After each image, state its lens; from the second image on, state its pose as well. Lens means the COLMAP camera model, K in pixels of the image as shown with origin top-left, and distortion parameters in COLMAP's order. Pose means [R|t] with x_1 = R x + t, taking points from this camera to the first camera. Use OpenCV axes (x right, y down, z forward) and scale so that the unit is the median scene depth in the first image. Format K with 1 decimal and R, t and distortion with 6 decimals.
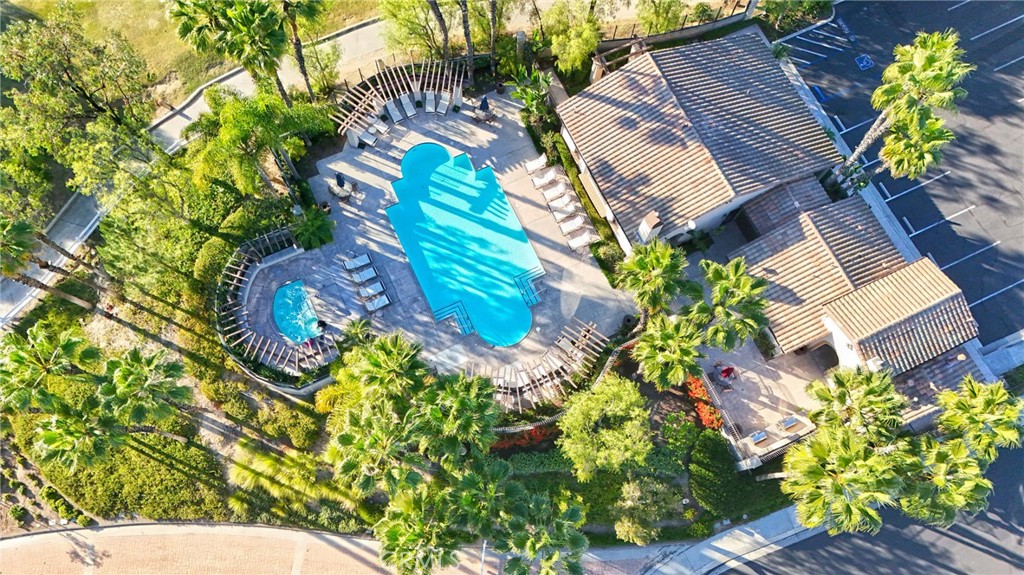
lens RADIAL K [[771.5, 0, 512.0], [0, 771.5, 287.5], [0, 0, 1]] dist [0.094898, -0.119537]
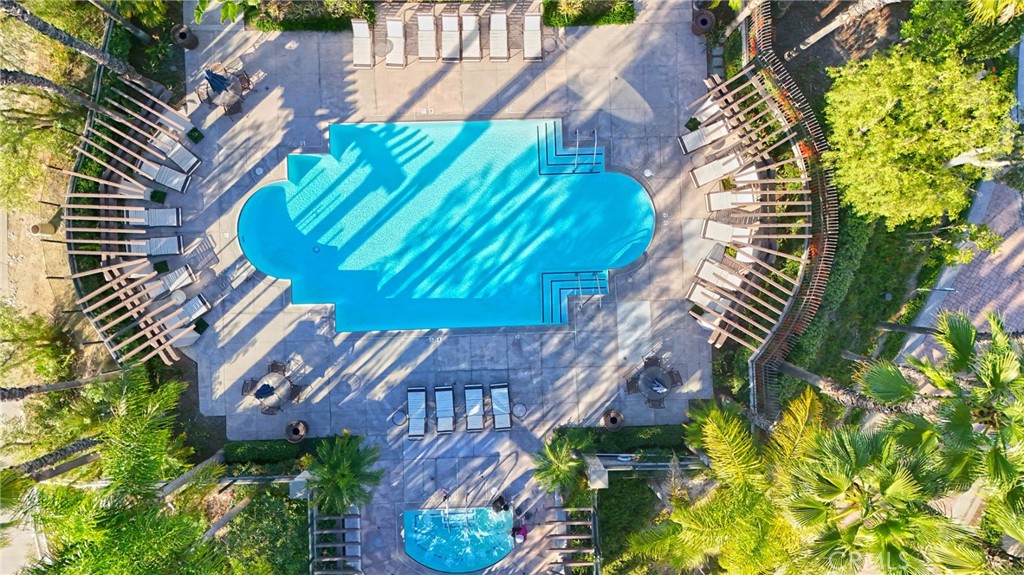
lens RADIAL K [[771.5, 0, 512.0], [0, 771.5, 287.5], [0, 0, 1]] dist [0.094898, -0.119537]
pose [[0.400951, -0.916001, -0.013465, -0.078233], [0.864762, 0.373590, 0.335585, -0.196329], [-0.302366, -0.146197, 0.941914, 0.446935]]
